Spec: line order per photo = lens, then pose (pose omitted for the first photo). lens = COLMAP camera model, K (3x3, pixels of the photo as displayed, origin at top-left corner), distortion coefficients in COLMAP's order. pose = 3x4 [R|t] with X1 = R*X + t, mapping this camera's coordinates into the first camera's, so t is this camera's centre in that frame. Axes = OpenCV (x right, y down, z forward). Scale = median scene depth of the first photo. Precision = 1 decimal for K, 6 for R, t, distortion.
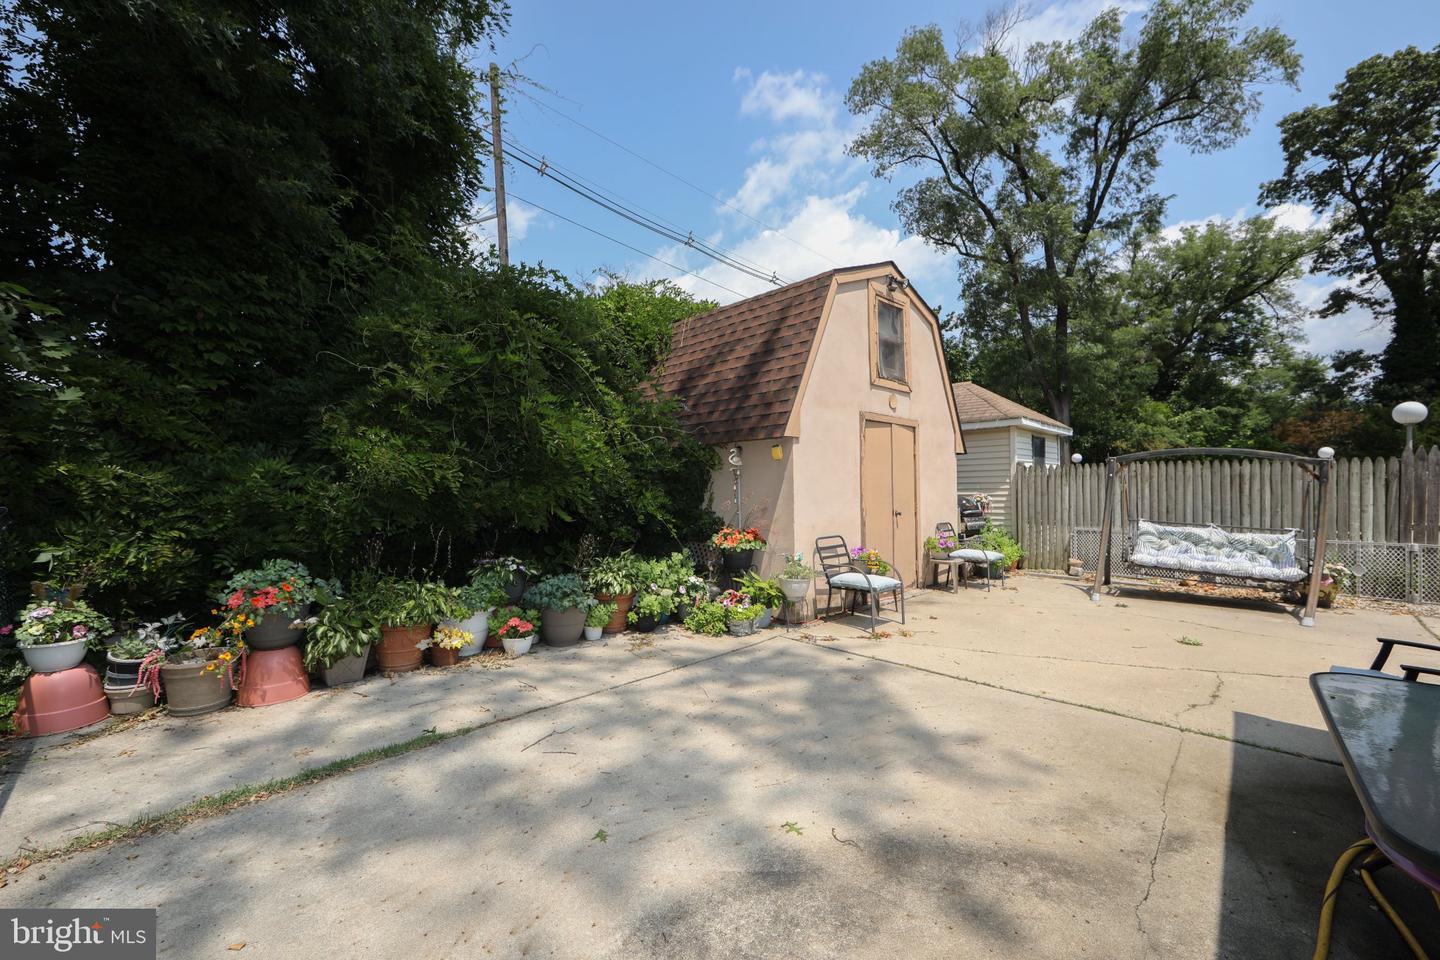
lens RADIAL K [[577.1, 0, 719.2], [0, 577.1, 477.7], [0, 0, 1]] dist [-0.004654, -0.000017]
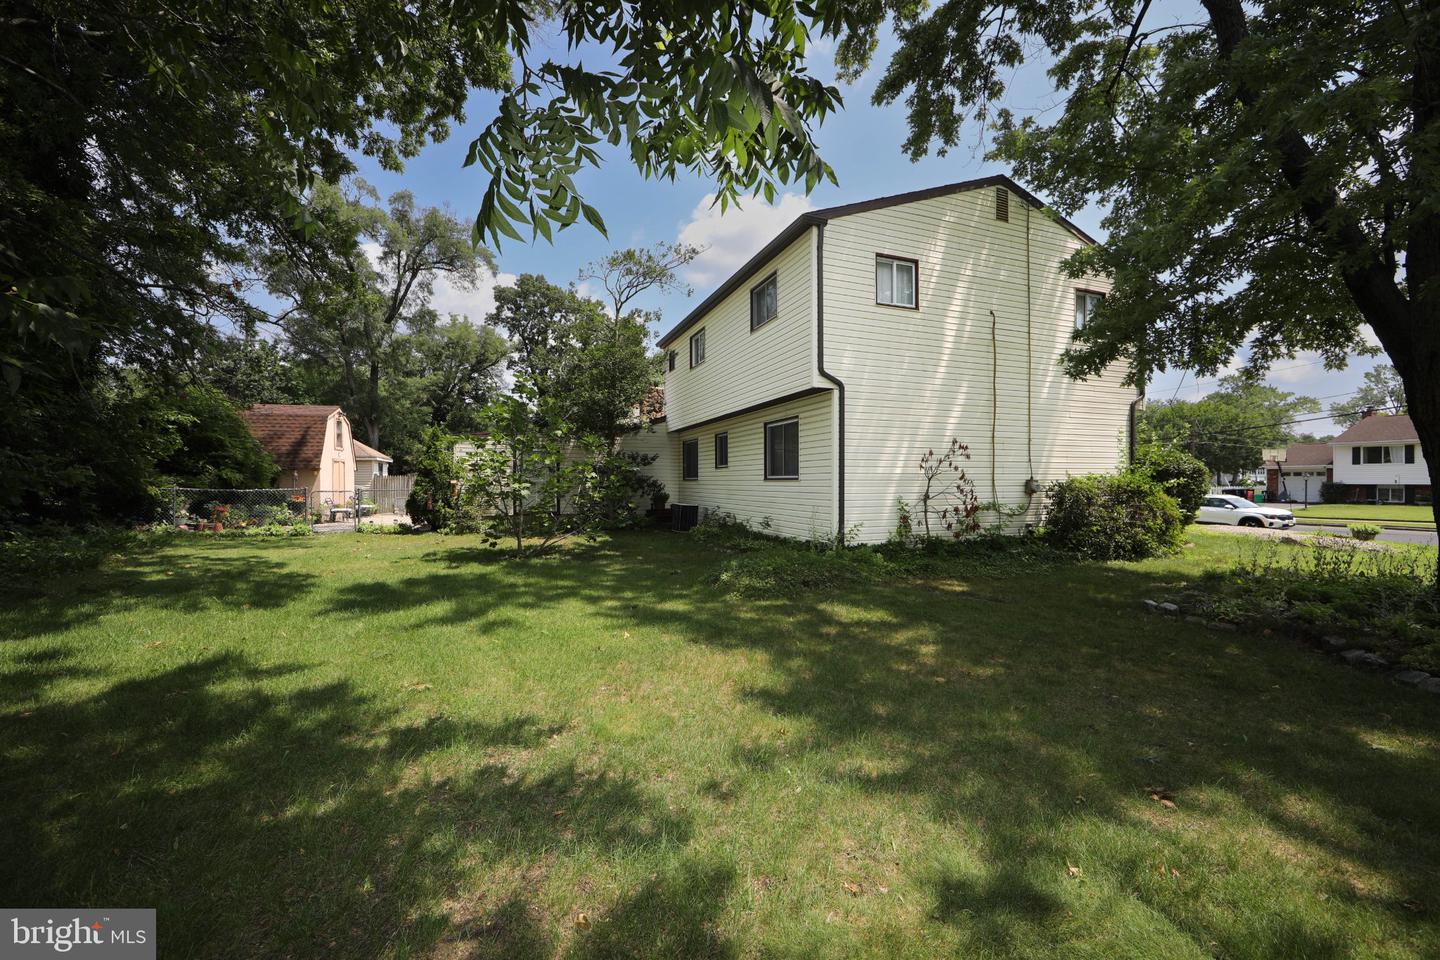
lens RADIAL K [[577.1, 0, 719.2], [0, 577.1, 477.7], [0, 0, 1]] dist [-0.004654, -0.000017]
pose [[0.451579, 0.007951, 0.892196, -0.367649], [-0.009317, 0.999948, -0.004195, -0.003770], [-0.892183, -0.006418, 0.451629, -0.523334]]
